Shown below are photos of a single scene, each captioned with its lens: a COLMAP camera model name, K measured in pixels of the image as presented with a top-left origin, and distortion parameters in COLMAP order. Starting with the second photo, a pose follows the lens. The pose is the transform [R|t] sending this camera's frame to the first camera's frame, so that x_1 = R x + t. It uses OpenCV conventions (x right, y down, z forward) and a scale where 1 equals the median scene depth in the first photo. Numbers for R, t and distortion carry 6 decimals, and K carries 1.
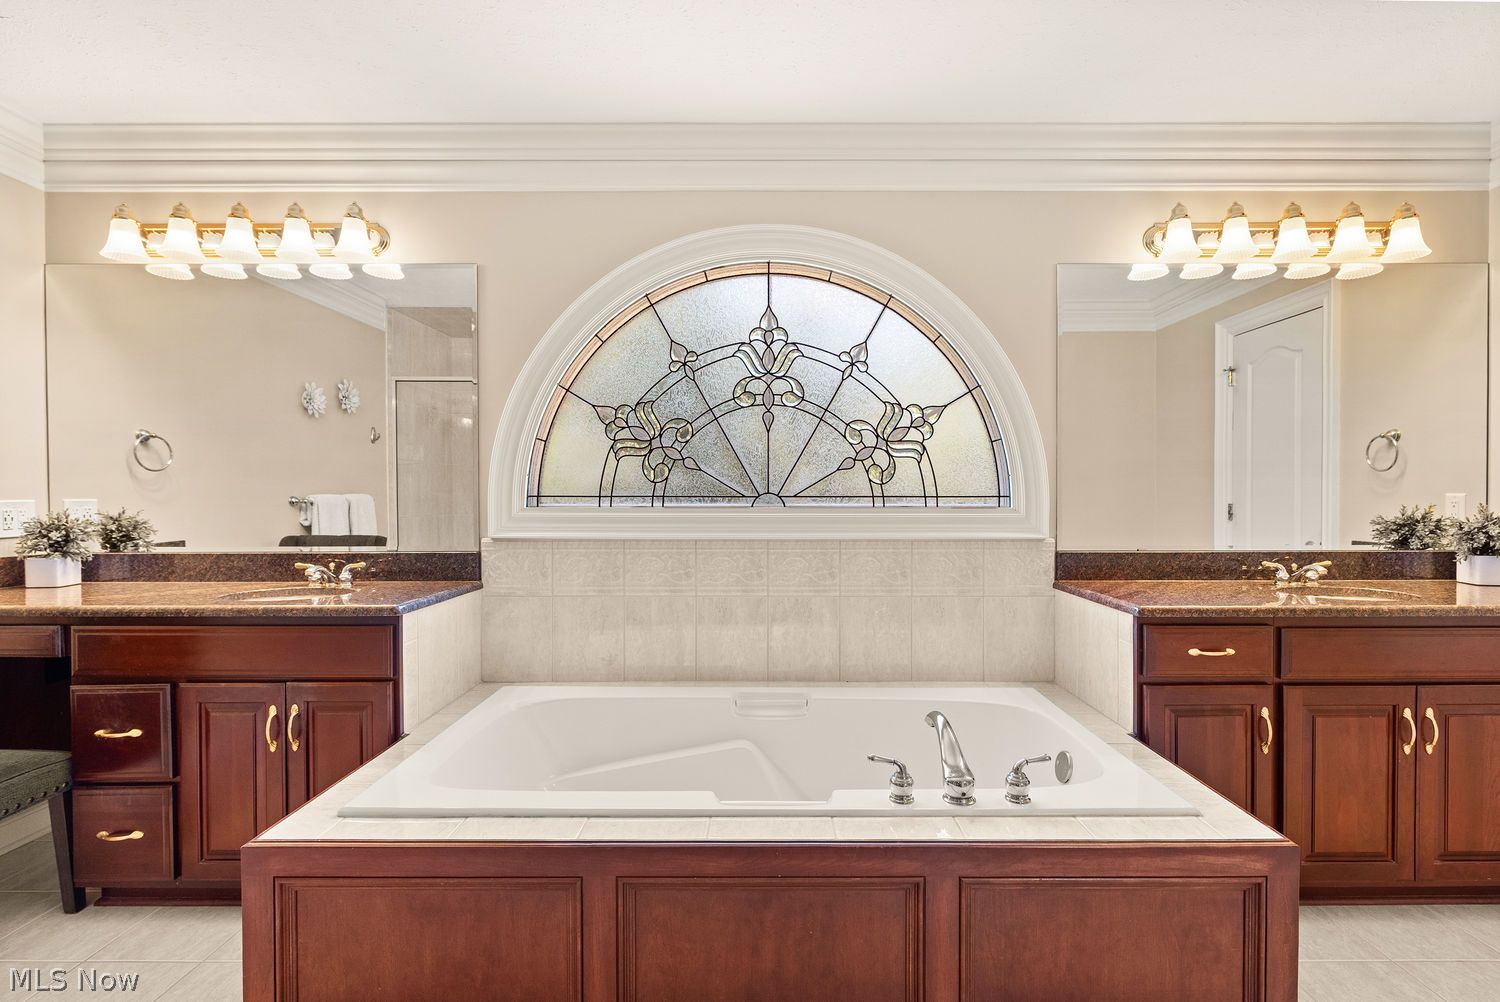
lens RADIAL K [[641.9, 0, 748.9], [0, 641.9, 500.9], [0, 0, 1]] dist [-0.001399, -0.000305]
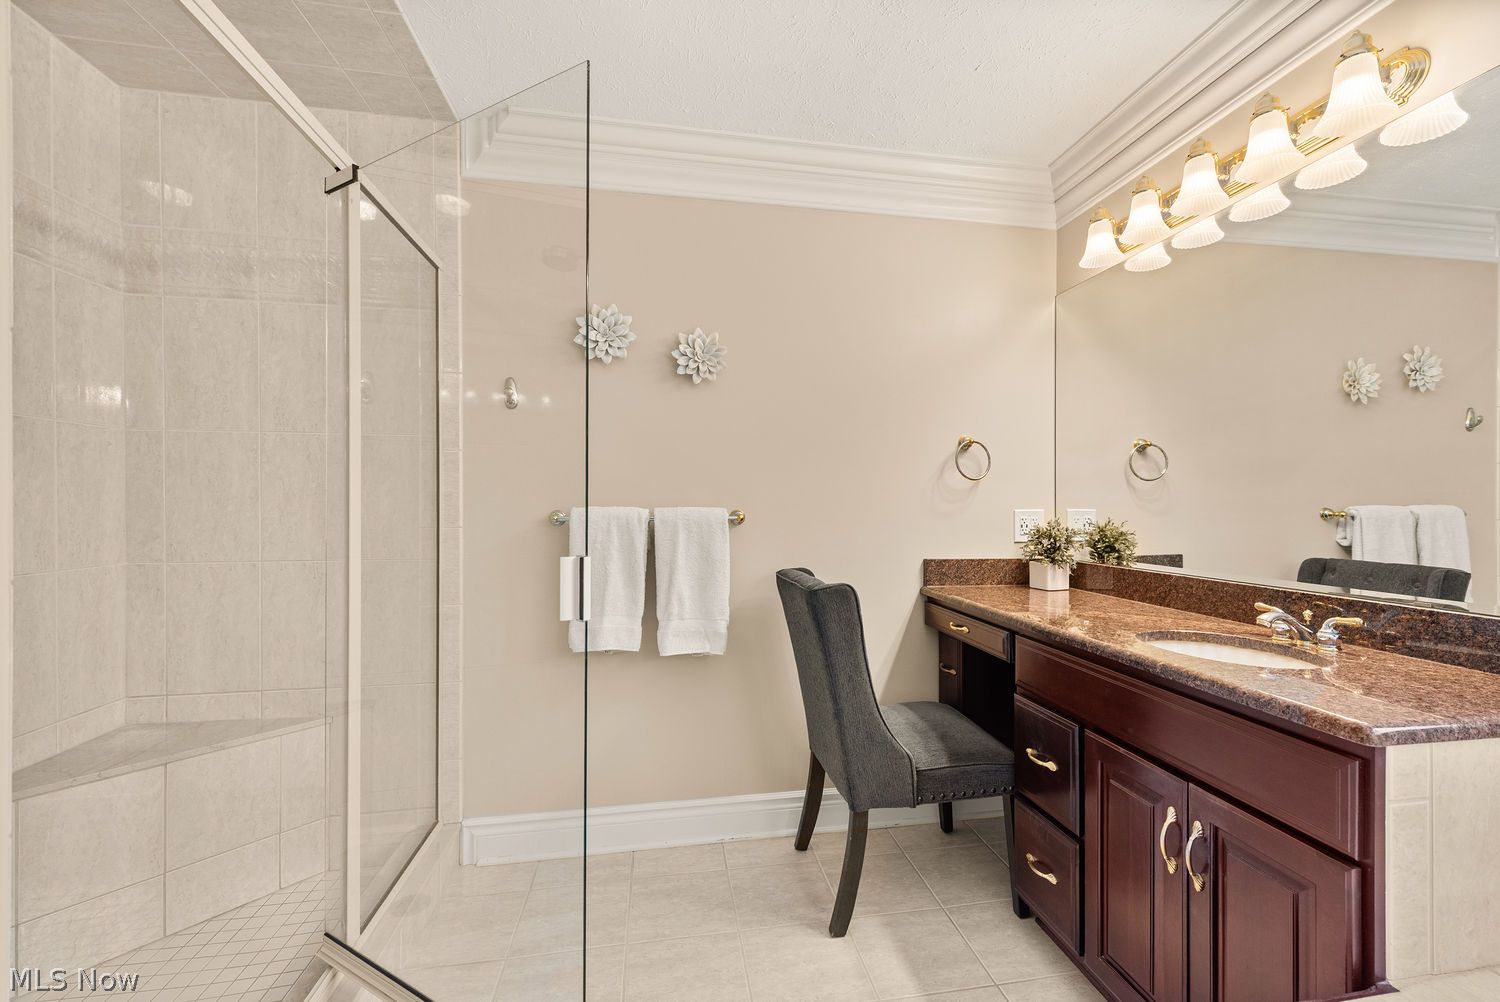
lens RADIAL K [[637.0, 0, 776.4], [0, 637.0, 508.2], [0, 0, 1]] dist [0.000311, -0.000625]
pose [[0.176940, 0.007924, -0.984190, -0.104249], [-0.013252, 0.999896, 0.005668, -0.003883], [0.984132, 0.012040, 0.177027, 0.340435]]
